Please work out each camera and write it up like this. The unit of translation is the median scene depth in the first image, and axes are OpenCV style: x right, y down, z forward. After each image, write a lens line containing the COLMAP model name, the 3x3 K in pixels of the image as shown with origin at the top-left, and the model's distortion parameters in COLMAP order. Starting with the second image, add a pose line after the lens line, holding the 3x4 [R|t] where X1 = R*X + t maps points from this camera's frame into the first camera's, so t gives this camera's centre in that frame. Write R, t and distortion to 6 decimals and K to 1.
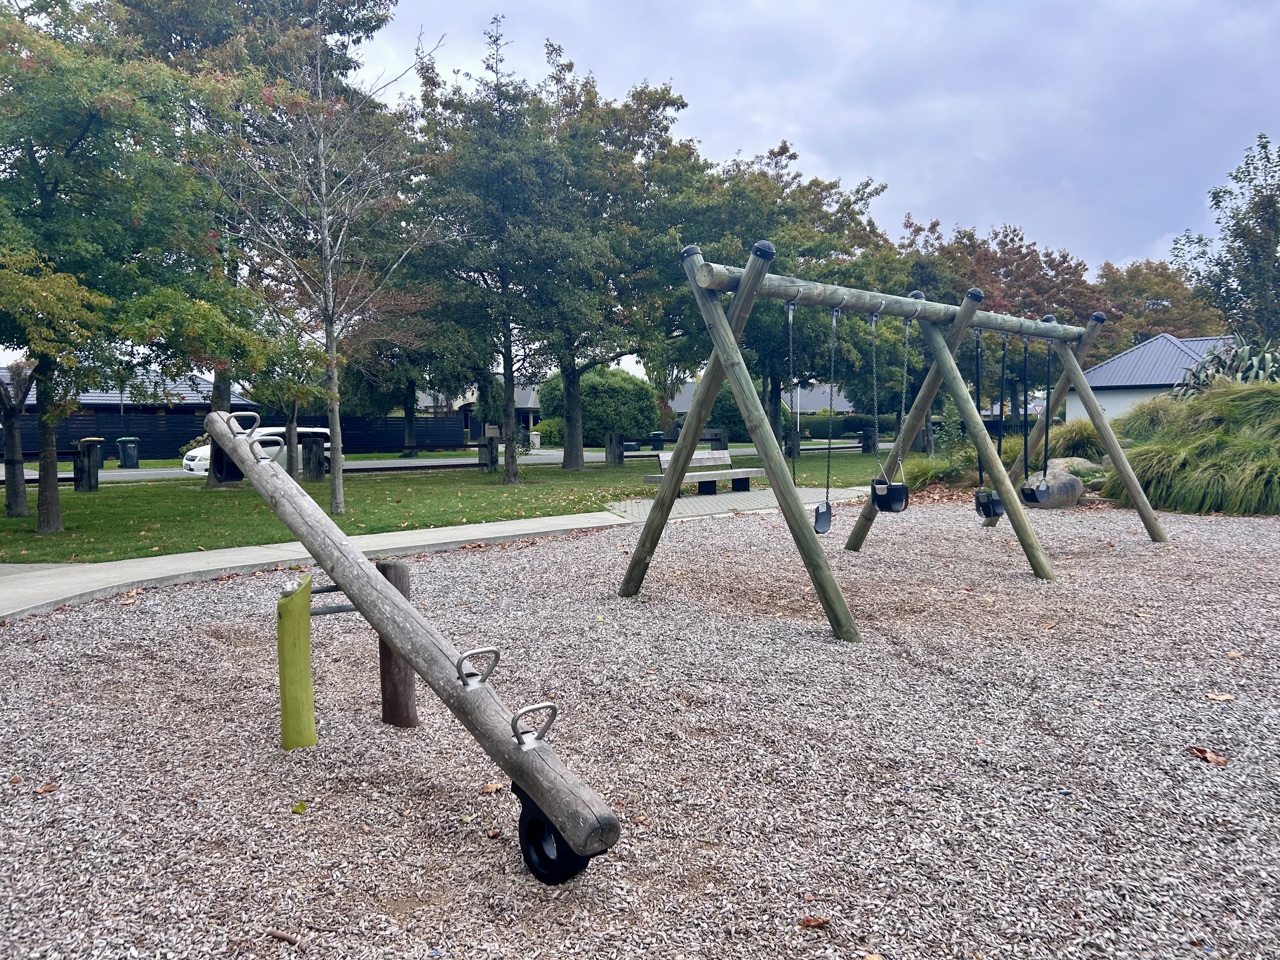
lens RADIAL K [[964.0, 0, 630.3], [0, 964.0, 481.7], [0, 0, 1]] dist [0.022423, -0.025646]
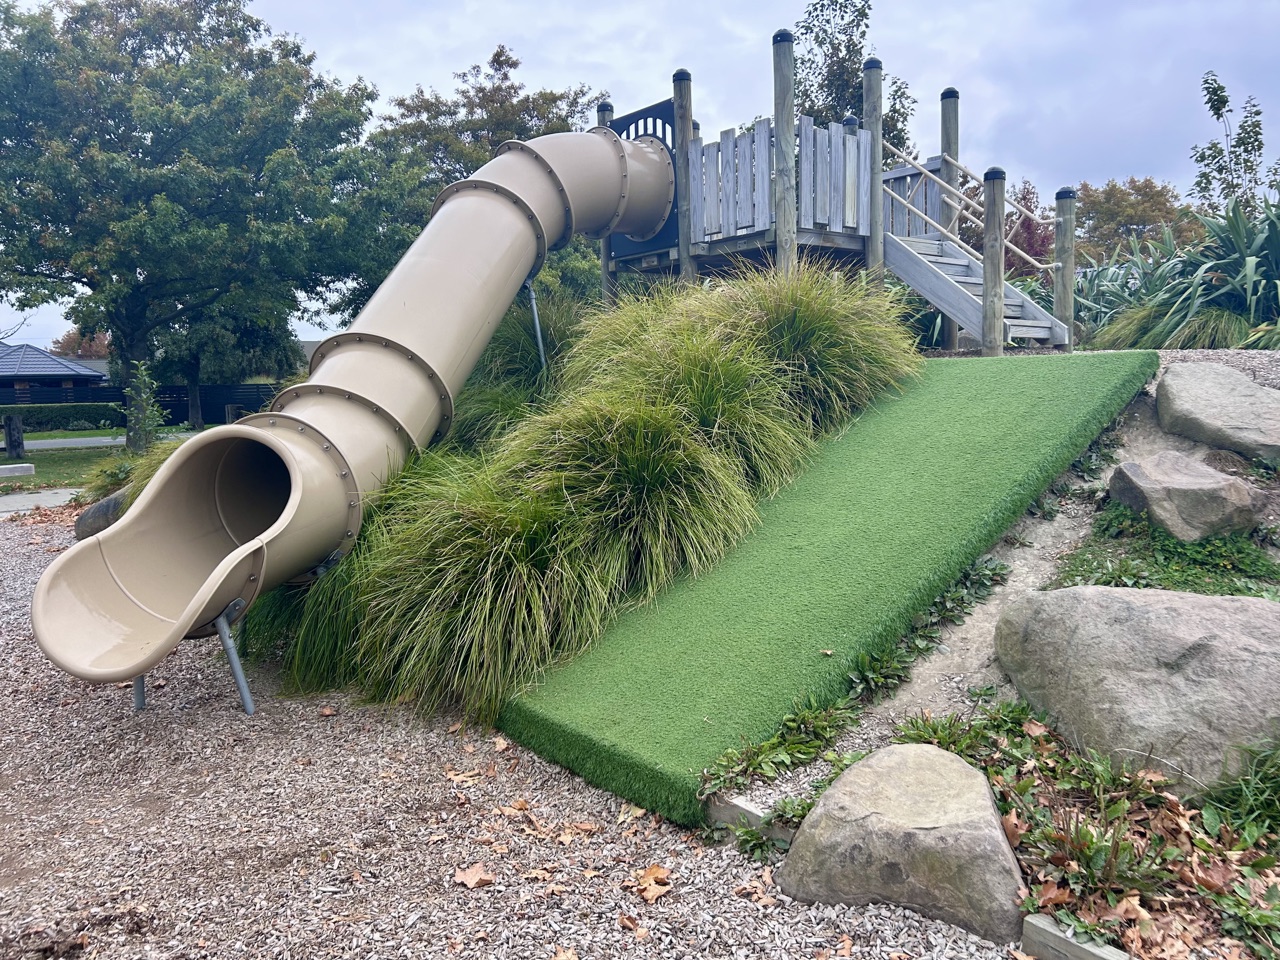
lens RADIAL K [[964.0, 0, 649.4], [0, 964.0, 473.6], [0, 0, 1]] dist [0.022423, -0.025646]
pose [[0.992597, -0.007025, -0.121251, 0.468891], [0.011849, 0.999165, 0.039113, -0.020889], [0.120875, -0.040260, 0.991851, 0.219644]]
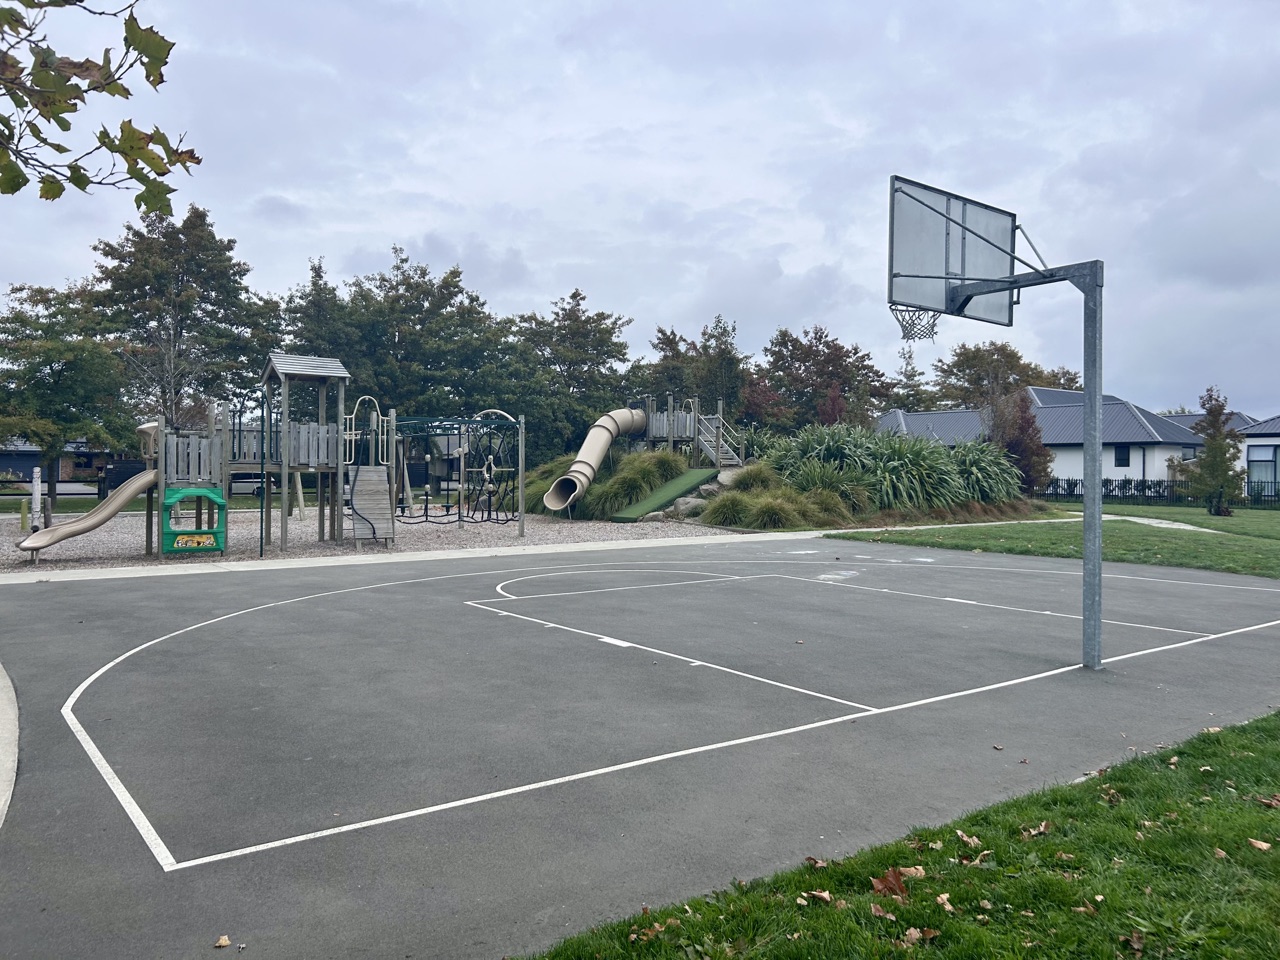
lens RADIAL K [[964.0, 0, 637.6], [0, 964.0, 478.7], [0, 0, 1]] dist [0.022423, -0.025646]
pose [[0.988273, 0.016113, -0.151848, 0.603762], [-0.023263, 0.998696, -0.045433, 0.022164], [0.150918, 0.048433, 0.987359, -0.597024]]
